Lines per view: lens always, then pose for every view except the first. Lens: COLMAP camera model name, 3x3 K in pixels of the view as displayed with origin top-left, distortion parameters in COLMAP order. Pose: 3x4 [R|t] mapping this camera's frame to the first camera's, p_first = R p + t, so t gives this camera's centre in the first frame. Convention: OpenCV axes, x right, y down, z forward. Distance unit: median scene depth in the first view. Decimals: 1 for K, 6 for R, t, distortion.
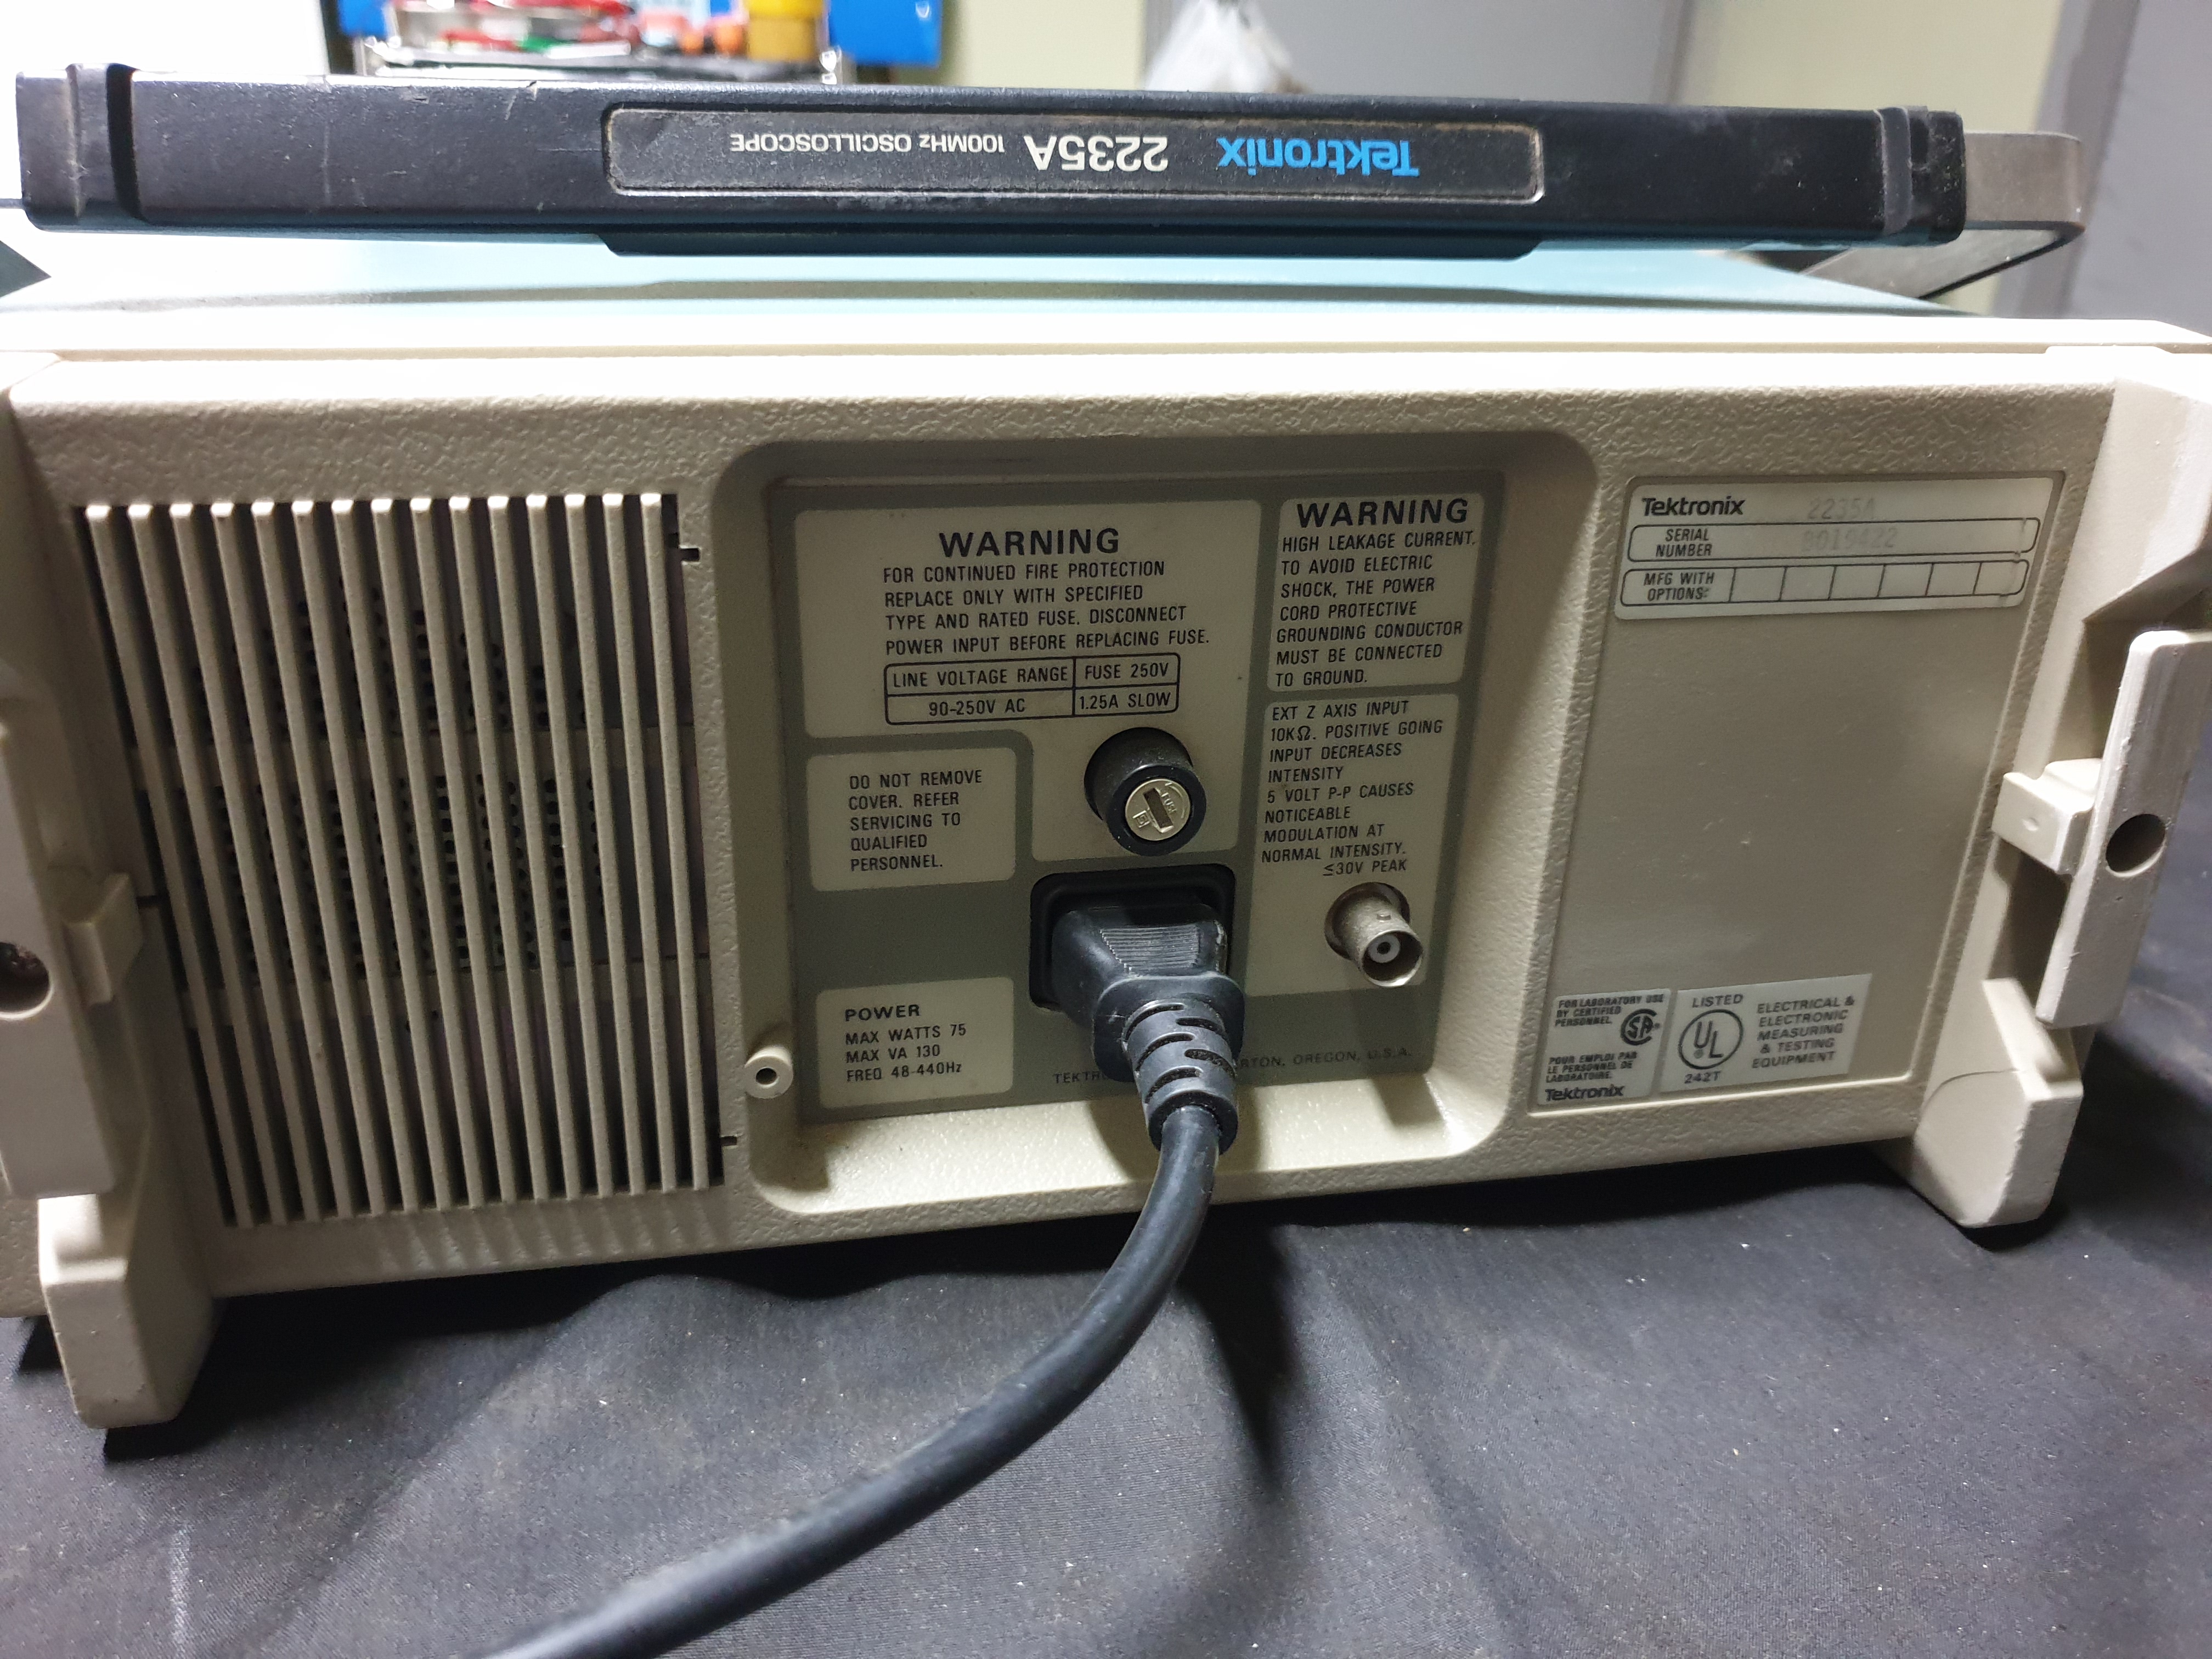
lens RADIAL K [[1789.5, 0, 1100.3], [0, 1789.5, 840.4], [0, 0, 1]] dist [-0.018331, 0.019547]
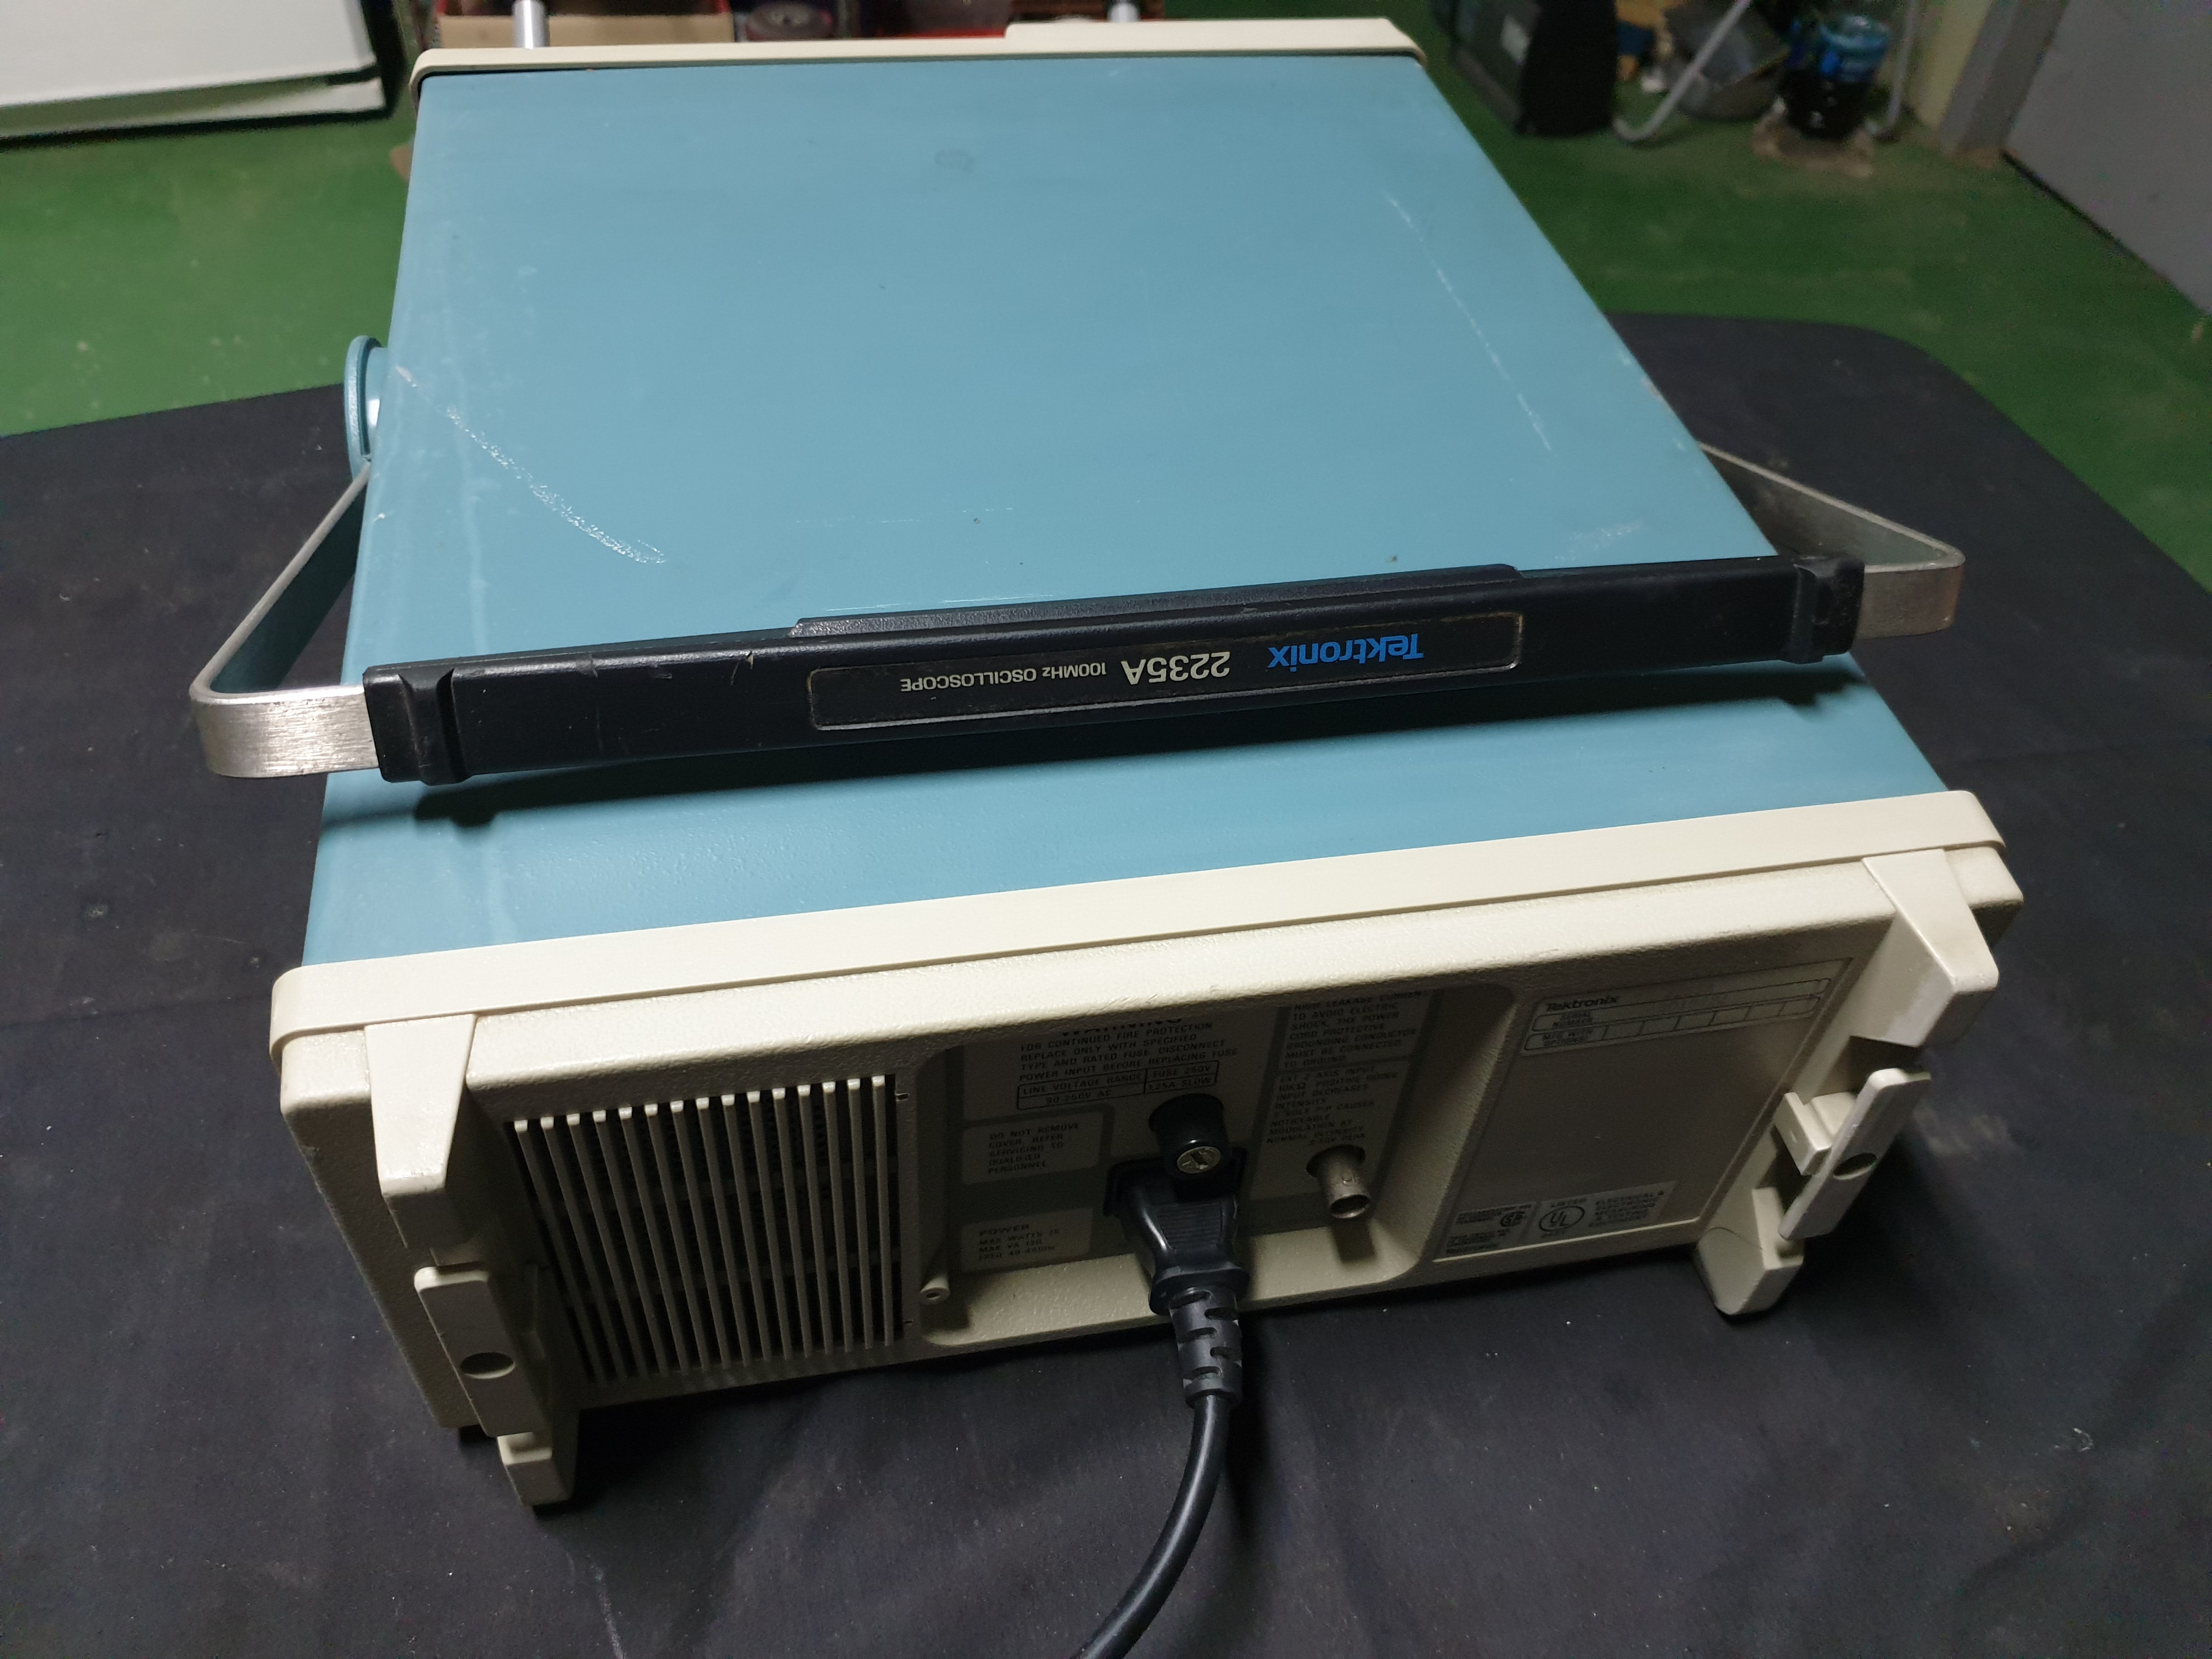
lens RADIAL K [[1789.5, 0, 1108.8], [0, 1789.5, 809.2], [0, 0, 1]] dist [-0.018331, 0.019547]
pose [[0.999335, 0.027807, 0.023566, -0.079656], [-0.034568, 0.928075, 0.370785, -0.779263], [-0.011561, -0.371353, 0.928420, -0.251187]]
